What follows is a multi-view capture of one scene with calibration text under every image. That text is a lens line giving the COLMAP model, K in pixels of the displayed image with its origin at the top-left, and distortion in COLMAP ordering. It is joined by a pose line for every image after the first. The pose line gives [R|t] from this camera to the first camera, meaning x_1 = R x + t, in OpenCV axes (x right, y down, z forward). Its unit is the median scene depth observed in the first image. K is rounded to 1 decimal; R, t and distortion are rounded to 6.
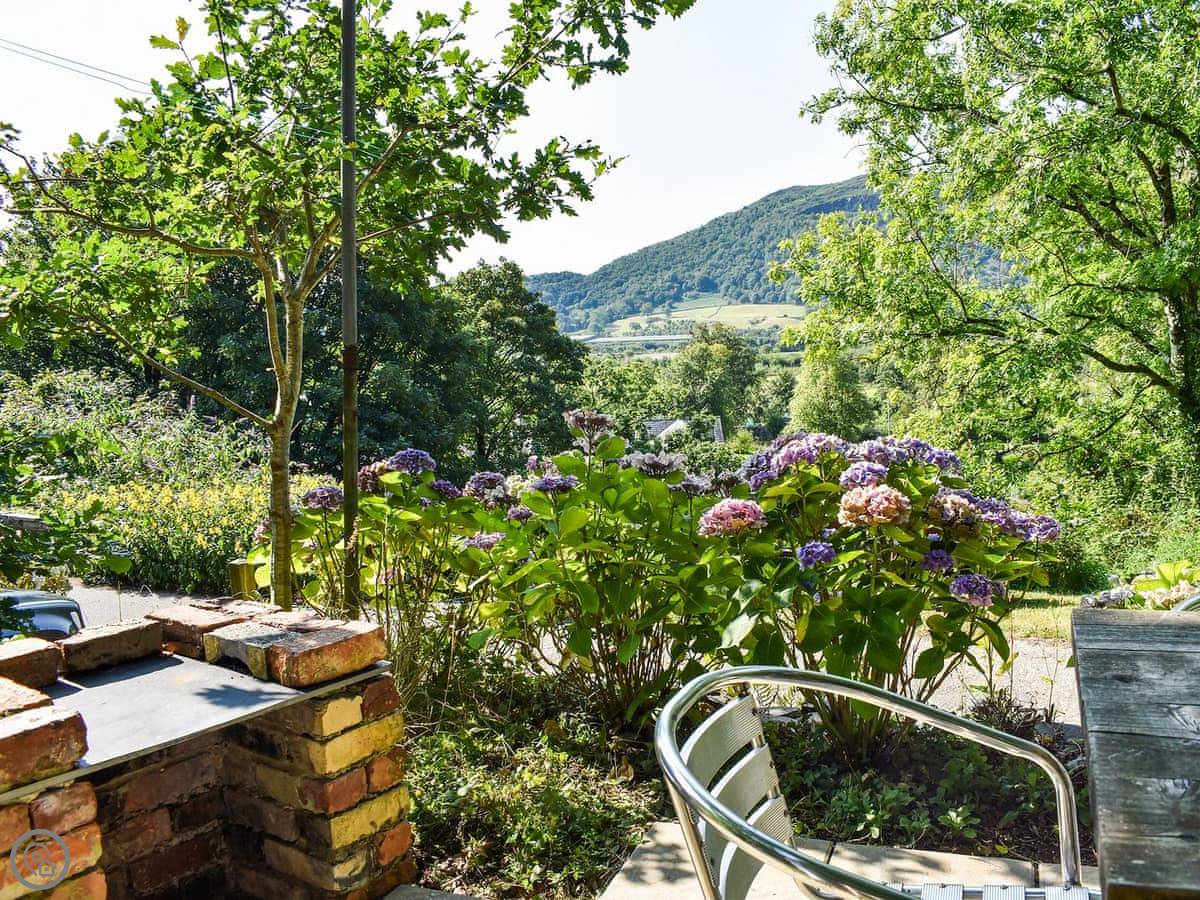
lens RADIAL K [[1070.6, 0, 600.0], [0, 1070.6, 450.0], [0, 0, 1]] dist [-0.097578, 0.008360]
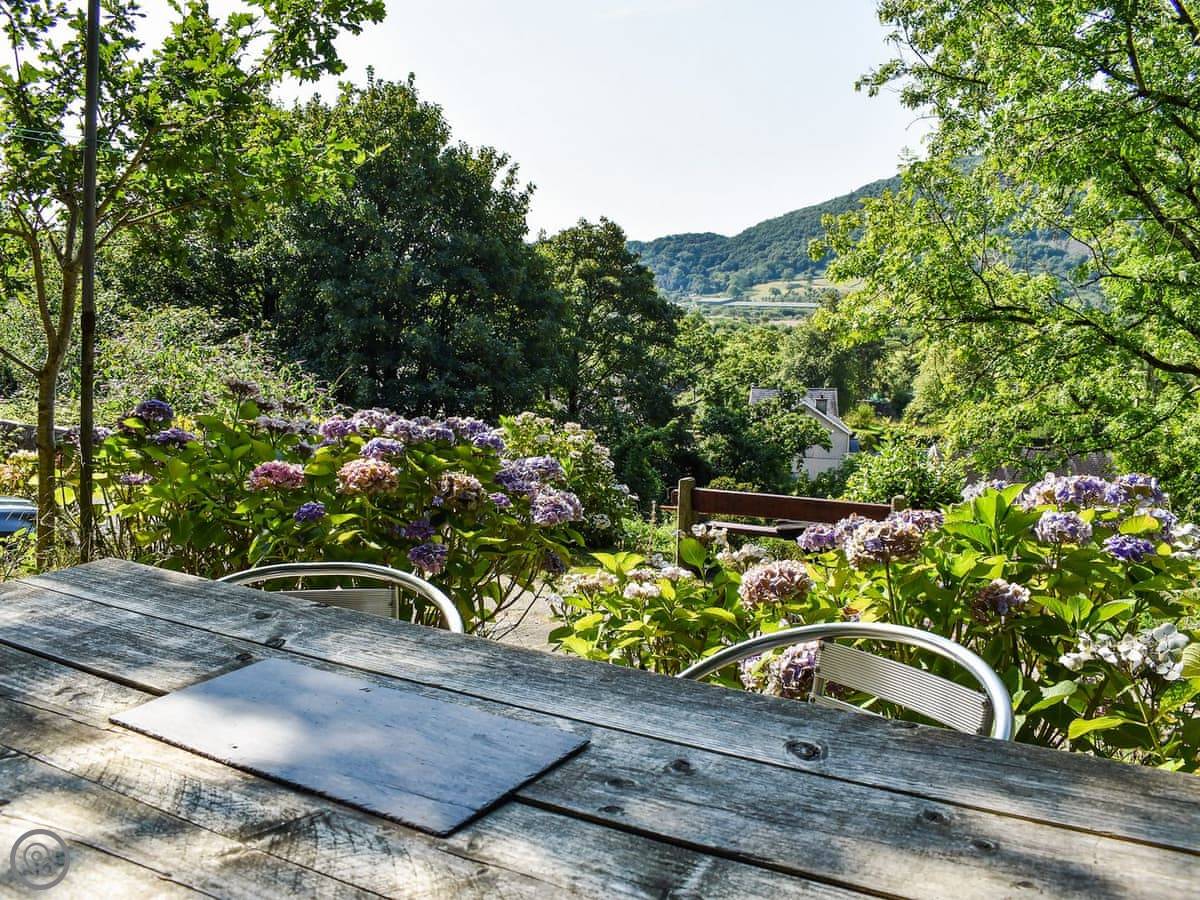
lens RADIAL K [[1085.5, 0, 625.5], [0, 1085.5, 452.7], [0, 0, 1]] dist [-0.106044, 0.007492]
pose [[0.980270, 0.079029, -0.181175, 0.129869], [-0.071472, 0.996293, 0.047876, -0.008124], [0.184287, -0.033982, 0.982285, -0.013544]]
